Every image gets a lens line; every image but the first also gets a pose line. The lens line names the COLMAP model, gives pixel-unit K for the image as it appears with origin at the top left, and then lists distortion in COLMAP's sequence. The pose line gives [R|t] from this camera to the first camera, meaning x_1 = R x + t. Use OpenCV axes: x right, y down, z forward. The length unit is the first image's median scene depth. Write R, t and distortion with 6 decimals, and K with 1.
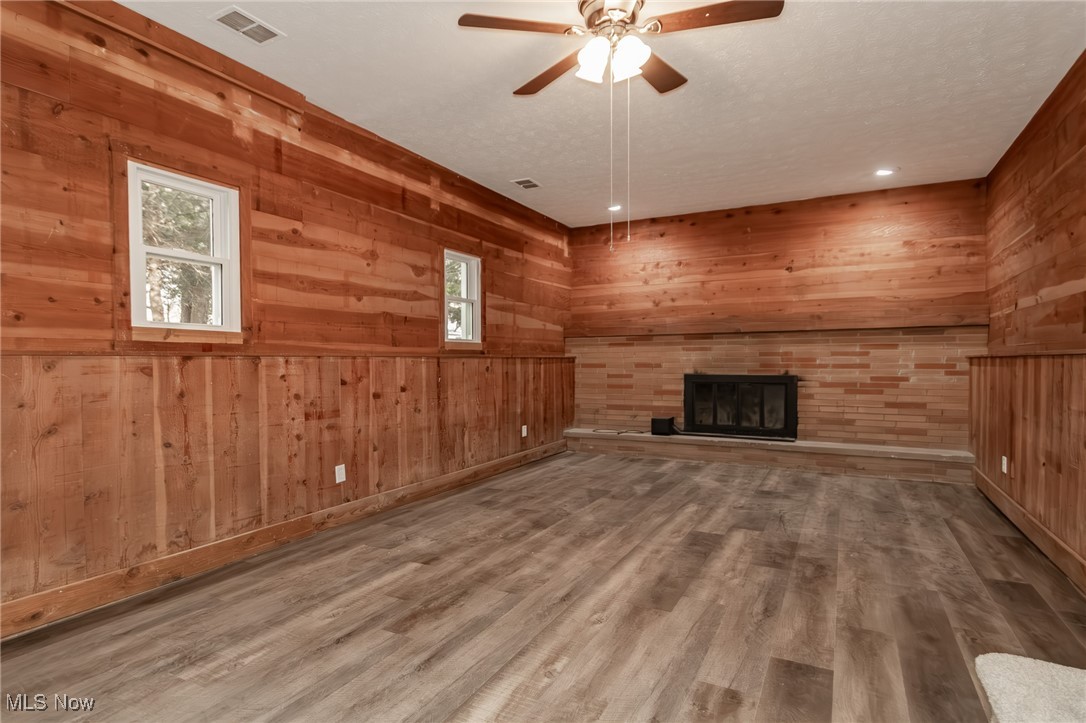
lens RADIAL K [[559.7, 0, 543.8], [0, 559.7, 367.6], [0, 0, 1]] dist [0.001932, 0.000252]
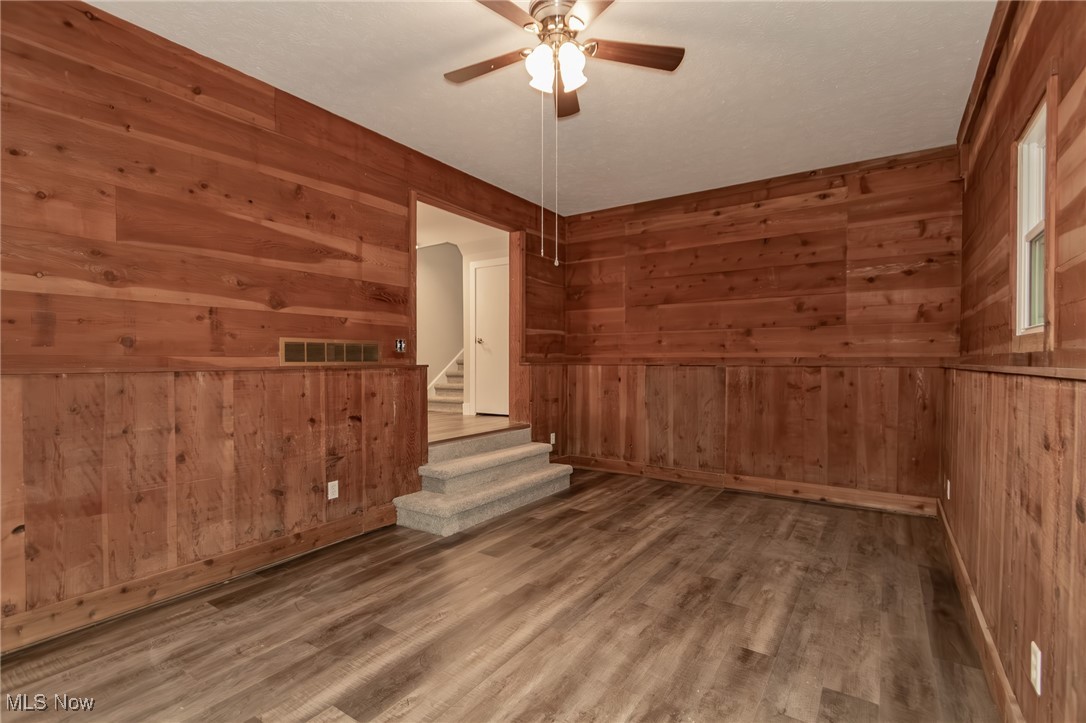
lens RADIAL K [[559.7, 0, 543.8], [0, 559.7, 367.6], [0, 0, 1]] dist [0.001932, 0.000252]
pose [[-0.990100, 0.006444, 0.140217, -0.019018], [0.011034, 0.999427, 0.031983, -0.147828], [-0.139930, 0.033214, -0.989604, 2.111143]]
